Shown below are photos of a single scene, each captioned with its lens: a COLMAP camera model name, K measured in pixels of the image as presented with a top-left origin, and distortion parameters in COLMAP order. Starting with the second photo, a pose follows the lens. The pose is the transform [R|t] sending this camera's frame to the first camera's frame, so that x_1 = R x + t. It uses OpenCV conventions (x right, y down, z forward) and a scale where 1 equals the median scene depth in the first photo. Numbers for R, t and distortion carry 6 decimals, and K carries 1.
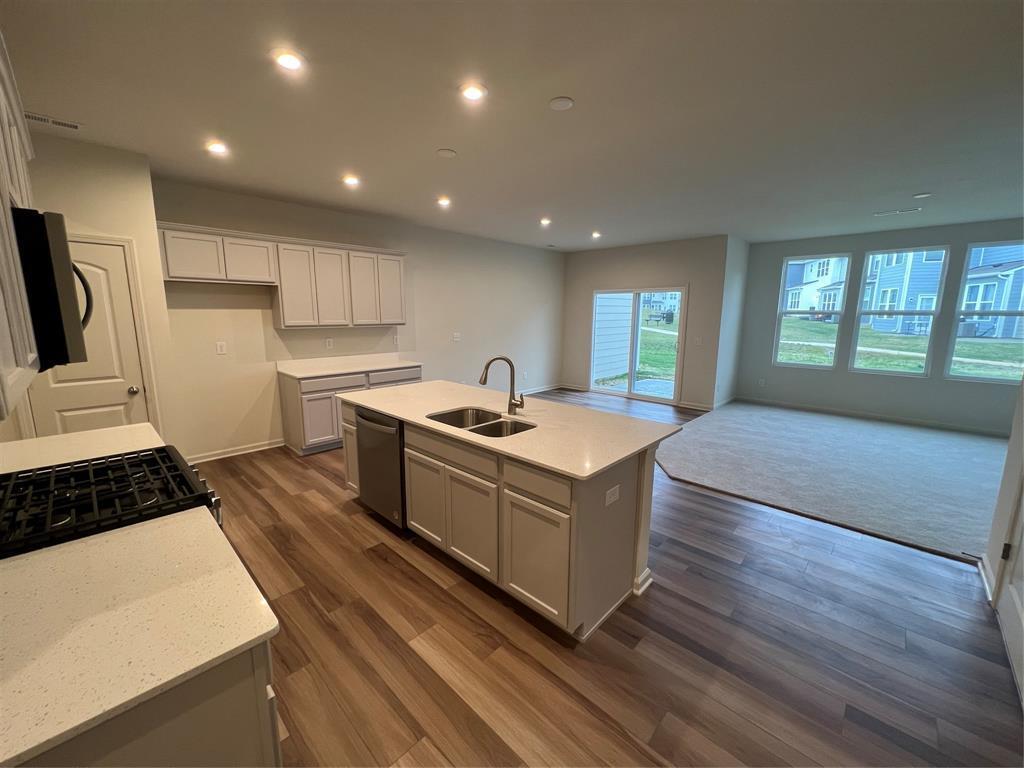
lens RADIAL K [[407.7, 0, 512.3], [0, 407.7, 380.5], [0, 0, 1]] dist [-0.001939, -0.000289]
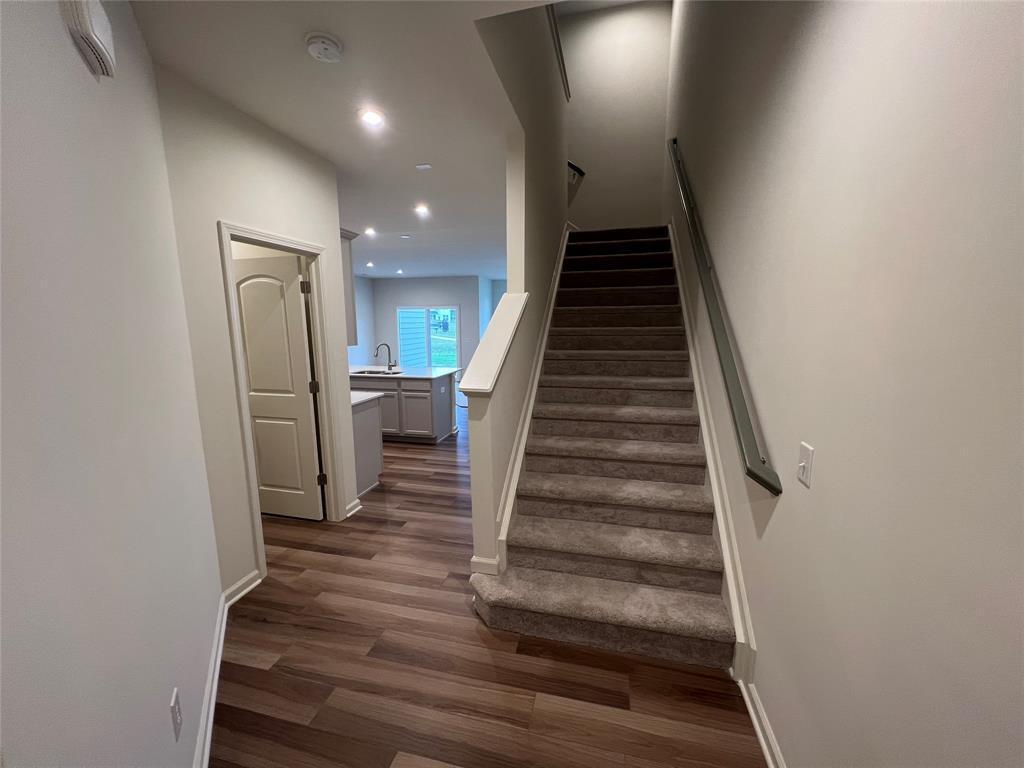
lens RADIAL K [[407.7, 0, 512.3], [0, 407.7, 380.5], [0, 0, 1]] dist [-0.001939, -0.000289]
pose [[0.862212, -0.081643, 0.499924, -0.422174], [0.093306, 0.995636, 0.001676, 0.155837], [-0.497879, 0.045201, 0.866068, -0.943362]]
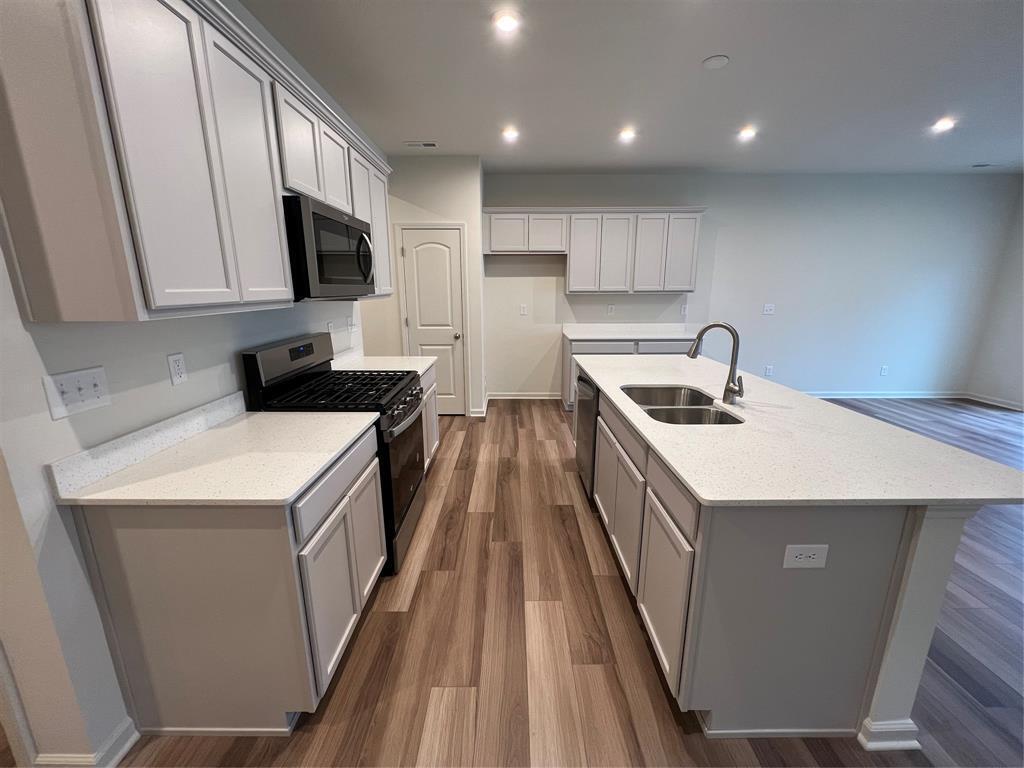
lens RADIAL K [[407.7, 0, 512.3], [0, 407.7, 380.5], [0, 0, 1]] dist [-0.001939, -0.000289]
pose [[0.690779, 0.153920, -0.706494, 0.198579], [-0.112822, 0.988057, 0.104950, 0.007545], [0.714210, 0.007211, 0.699894, 0.164064]]
